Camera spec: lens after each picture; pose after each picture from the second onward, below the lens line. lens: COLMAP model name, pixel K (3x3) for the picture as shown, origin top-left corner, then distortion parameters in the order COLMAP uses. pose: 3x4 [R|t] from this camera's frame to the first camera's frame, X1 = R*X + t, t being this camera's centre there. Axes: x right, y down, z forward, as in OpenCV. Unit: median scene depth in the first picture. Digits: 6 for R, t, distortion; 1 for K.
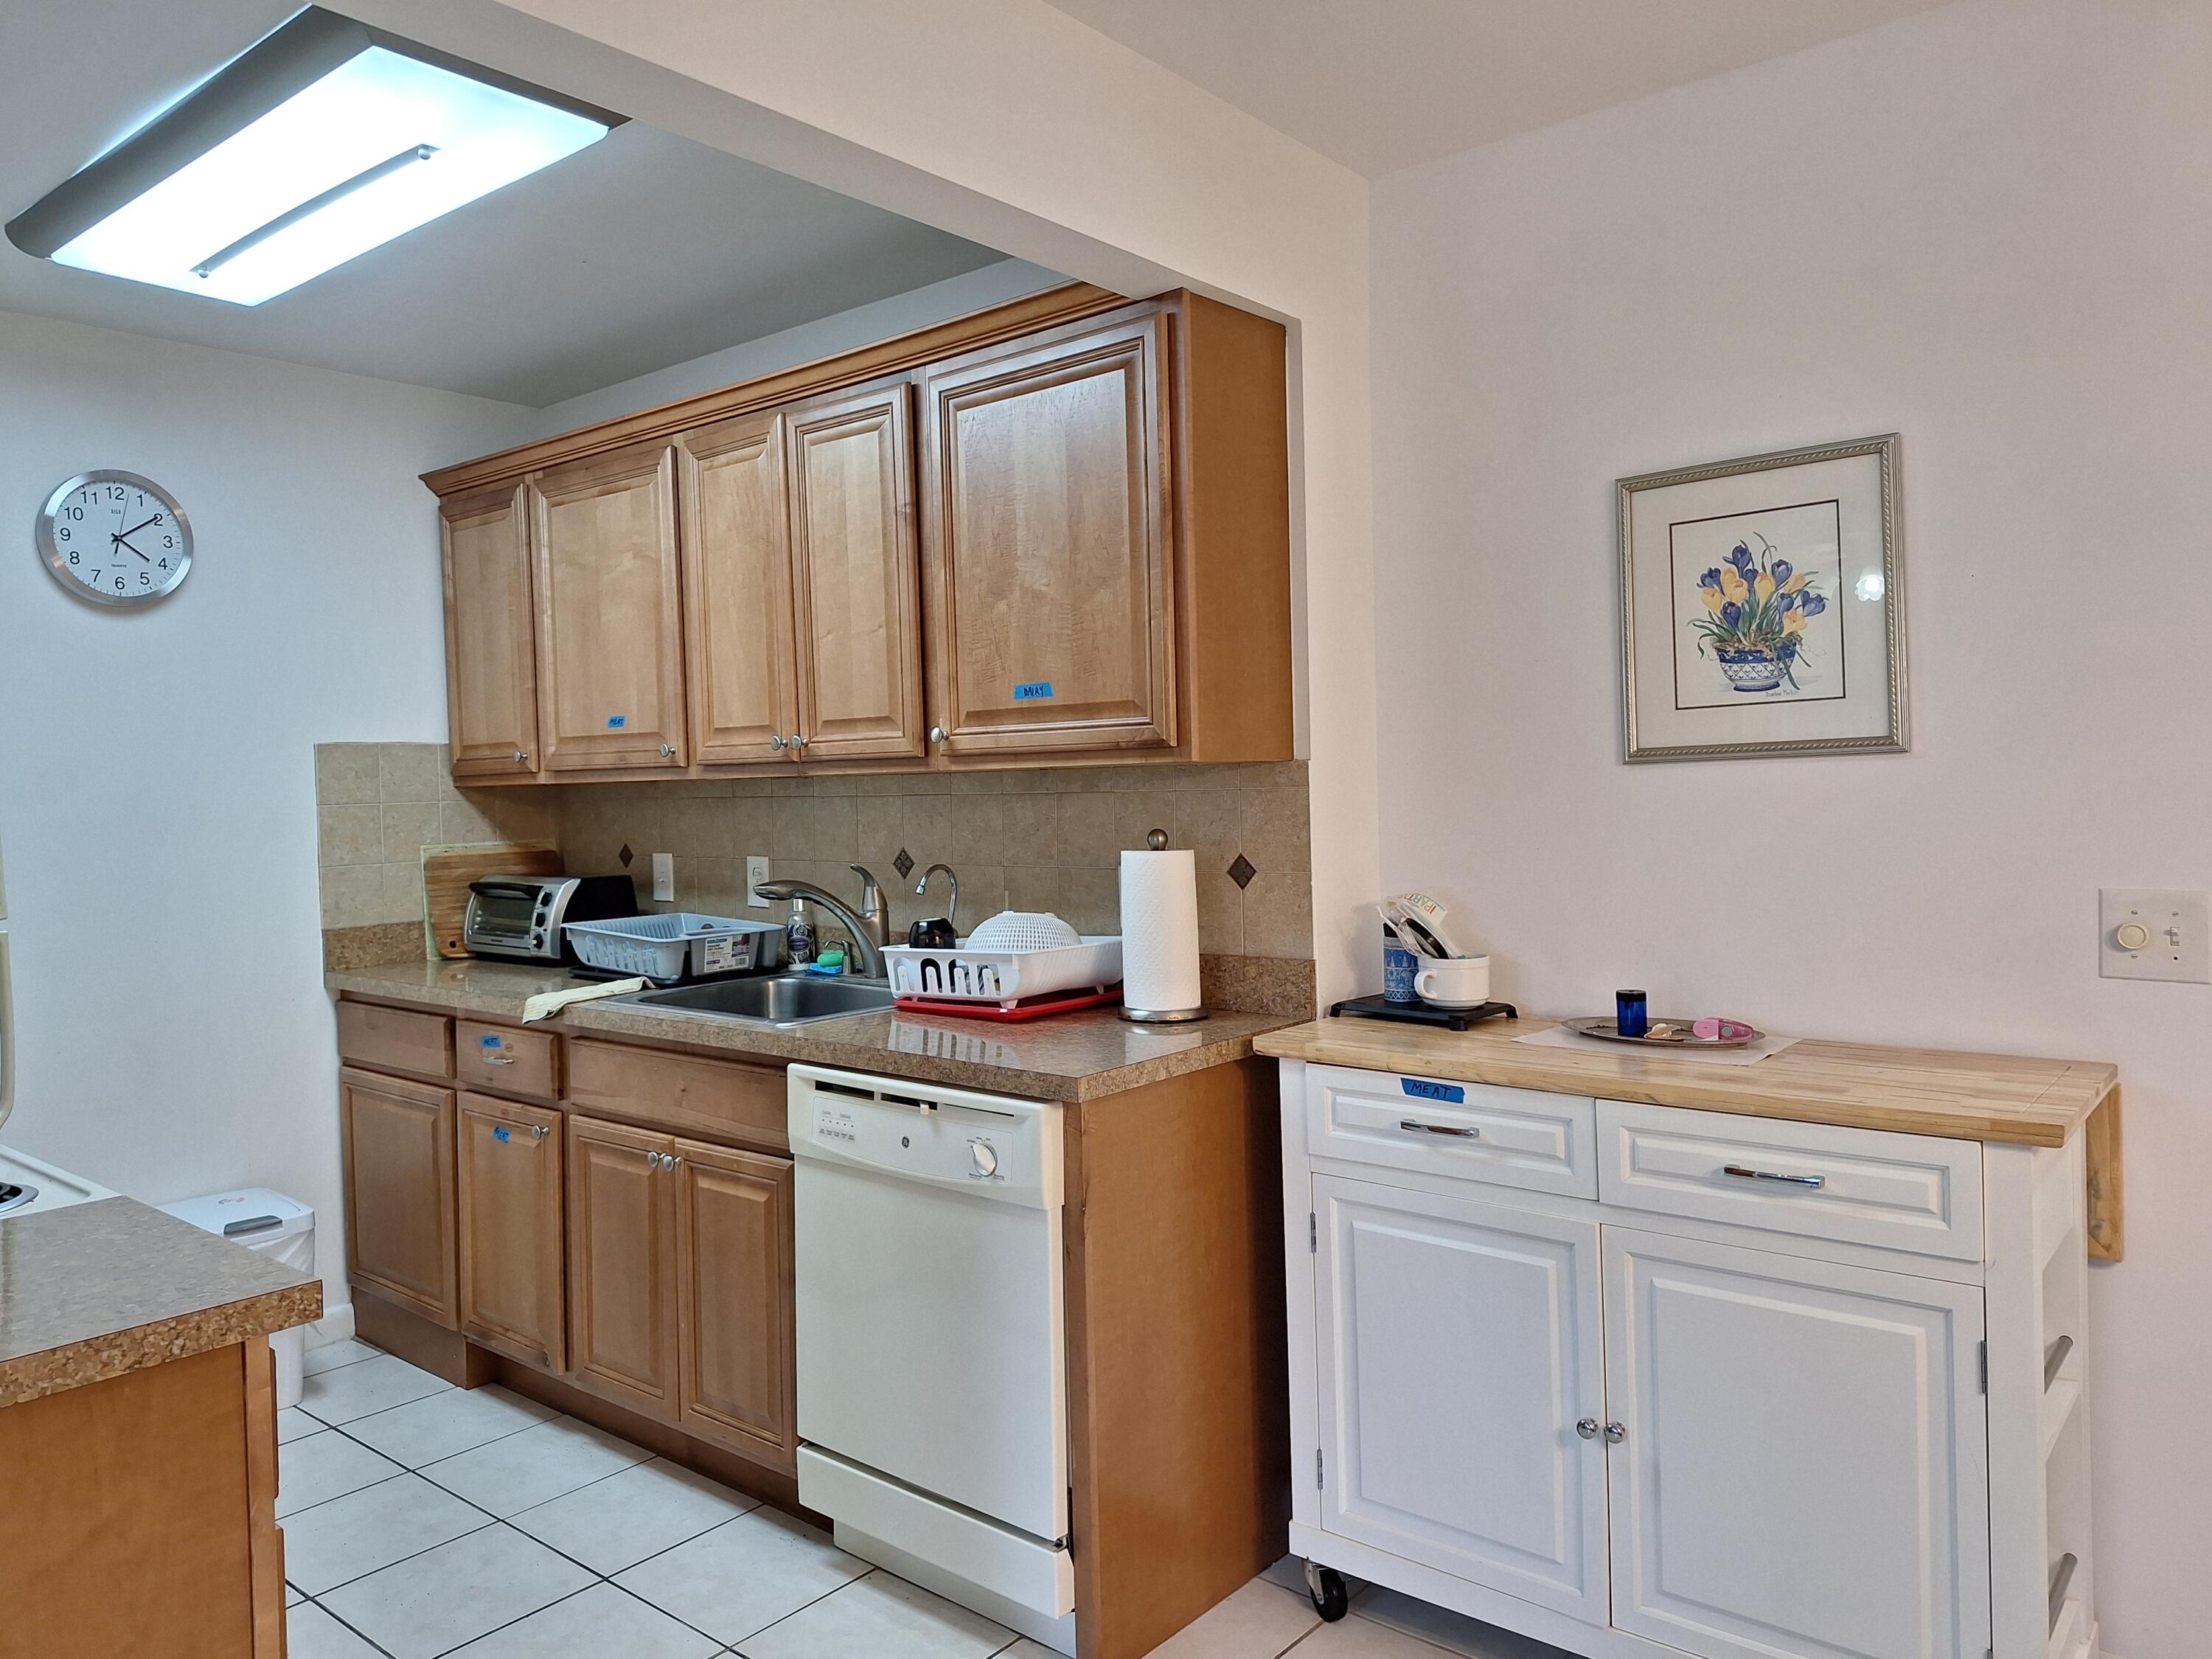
lens RADIAL K [[1552.0, 0, 1107.7], [0, 1552.0, 821.1], [0, 0, 1]] dist [0.011571, 0.004046]
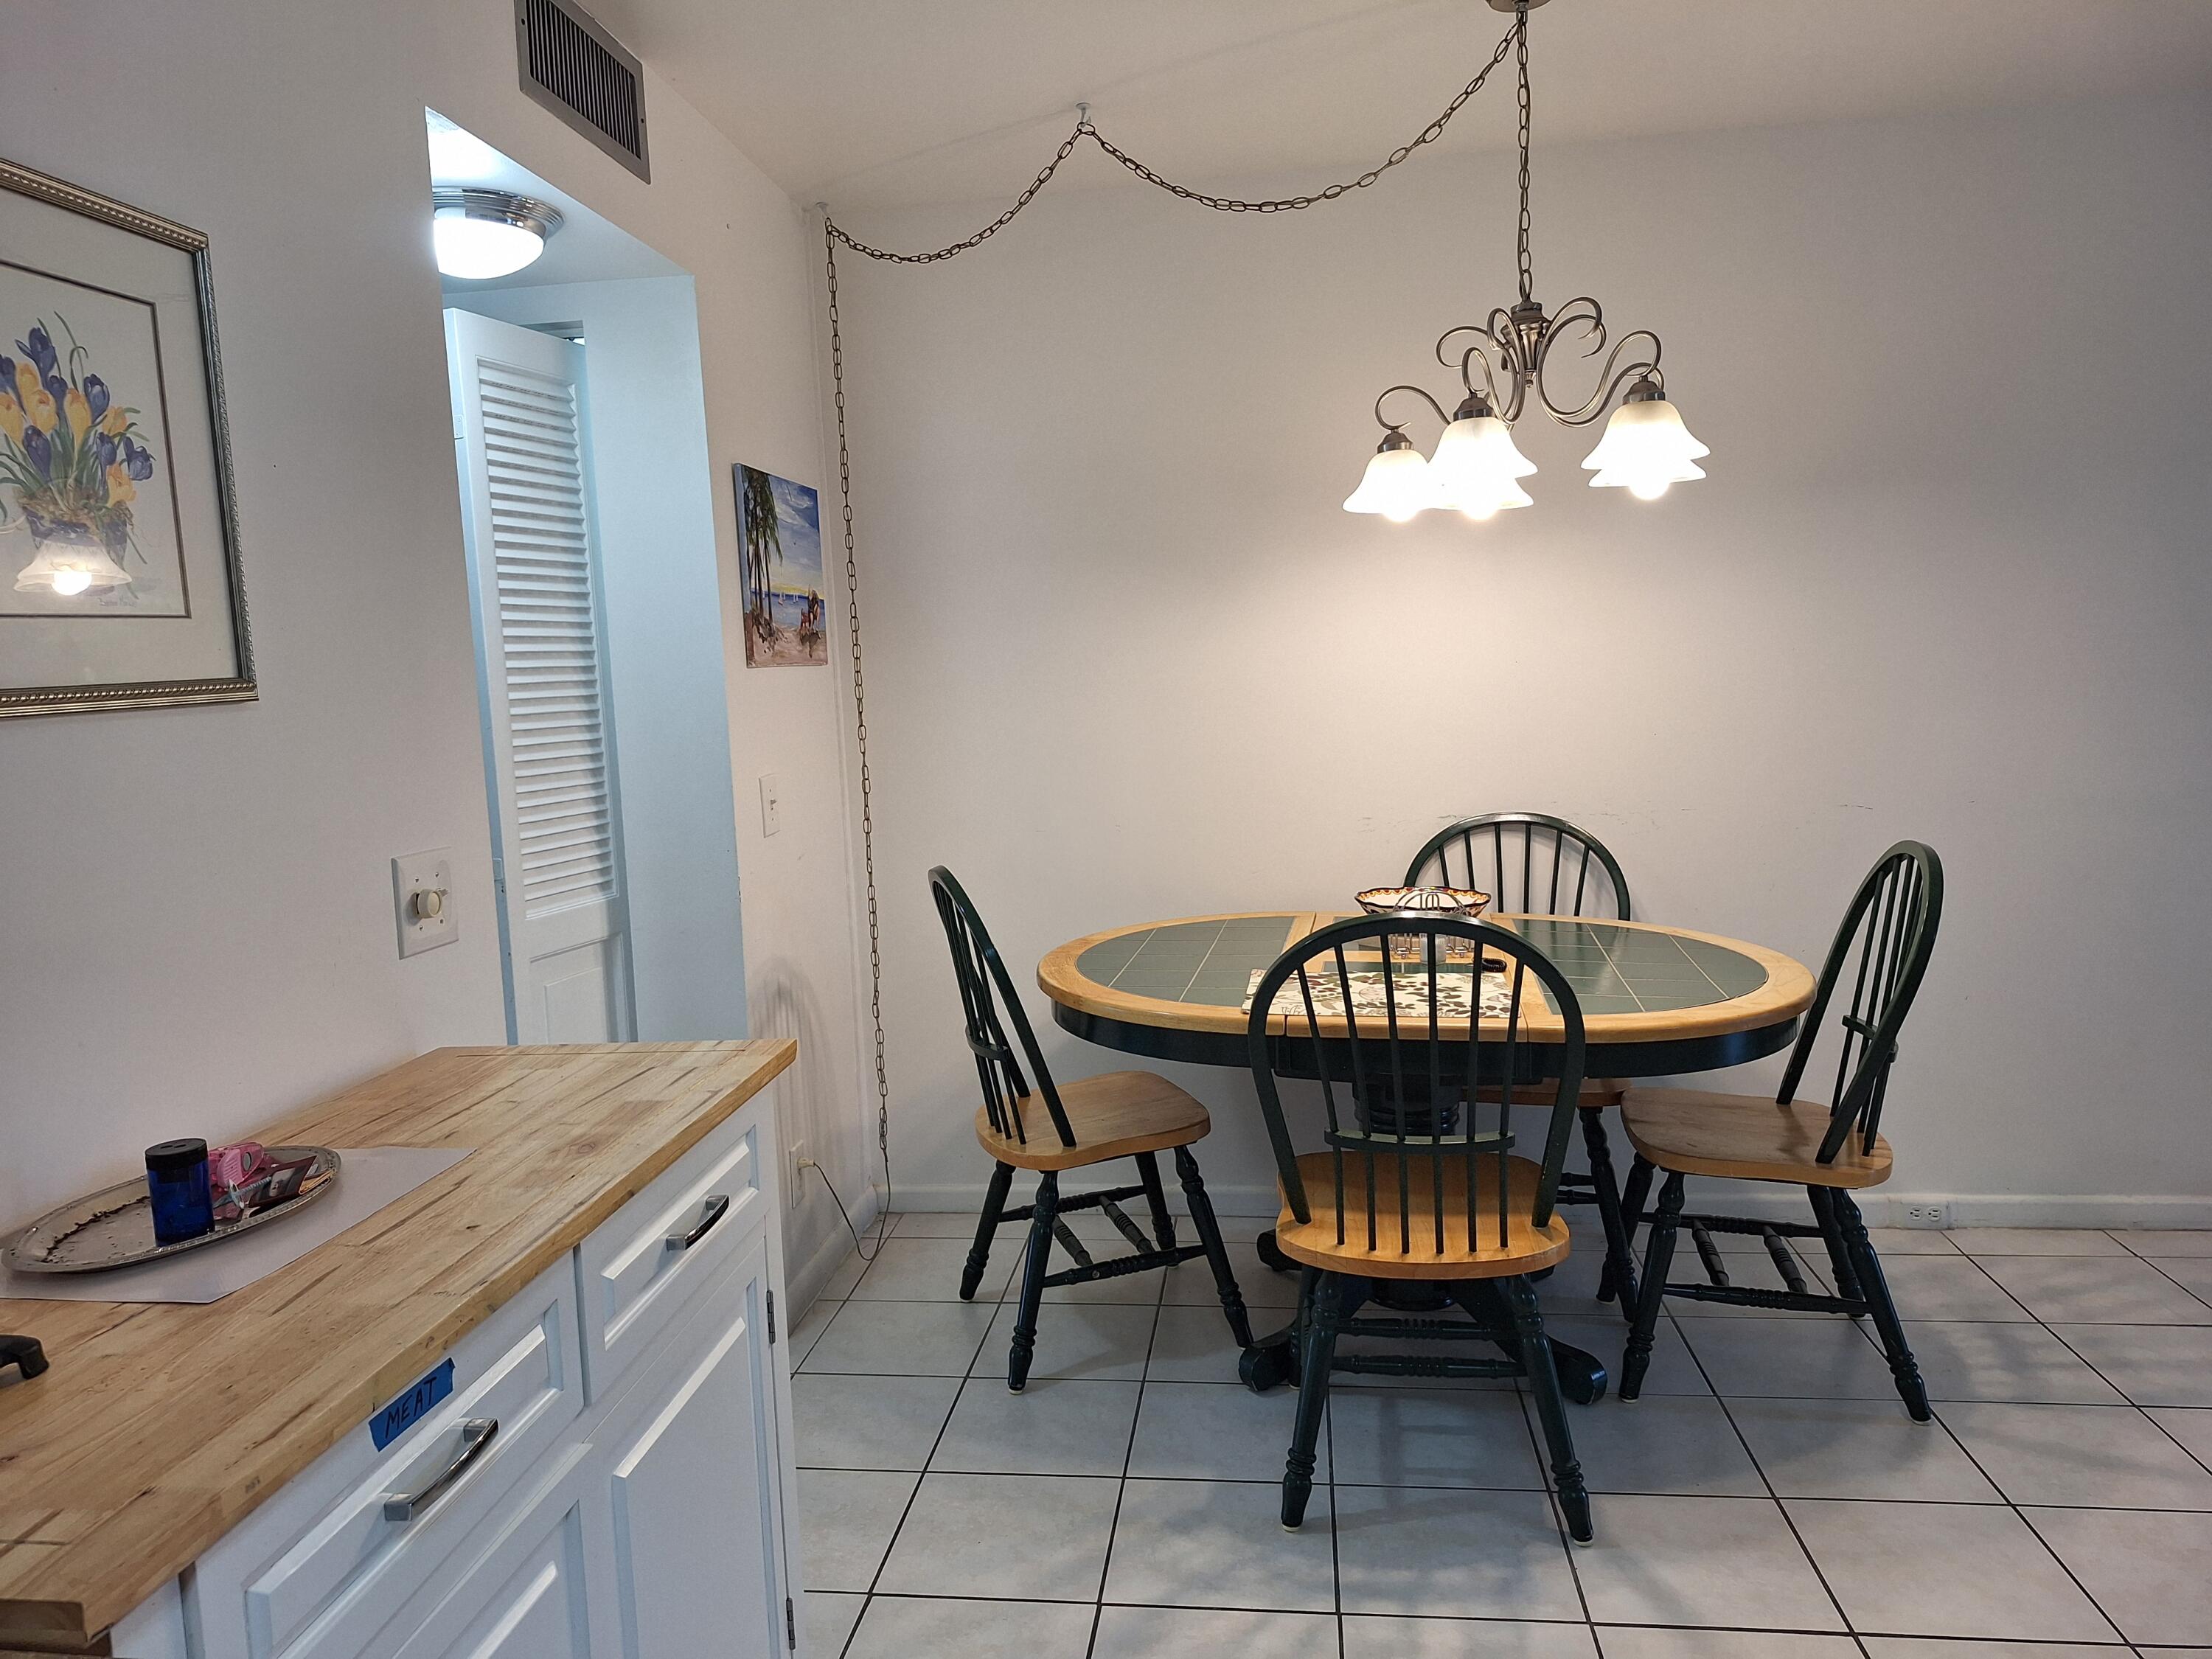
lens RADIAL K [[1552.0, 0, 1104.8], [0, 1552.0, 830.9], [0, 0, 1]] dist [0.011571, 0.004046]
pose [[-0.550664, -0.053277, 0.833025, -0.284430], [0.066479, 0.991992, 0.107389, -0.033788], [-0.832075, 0.114514, -0.542713, 1.021948]]
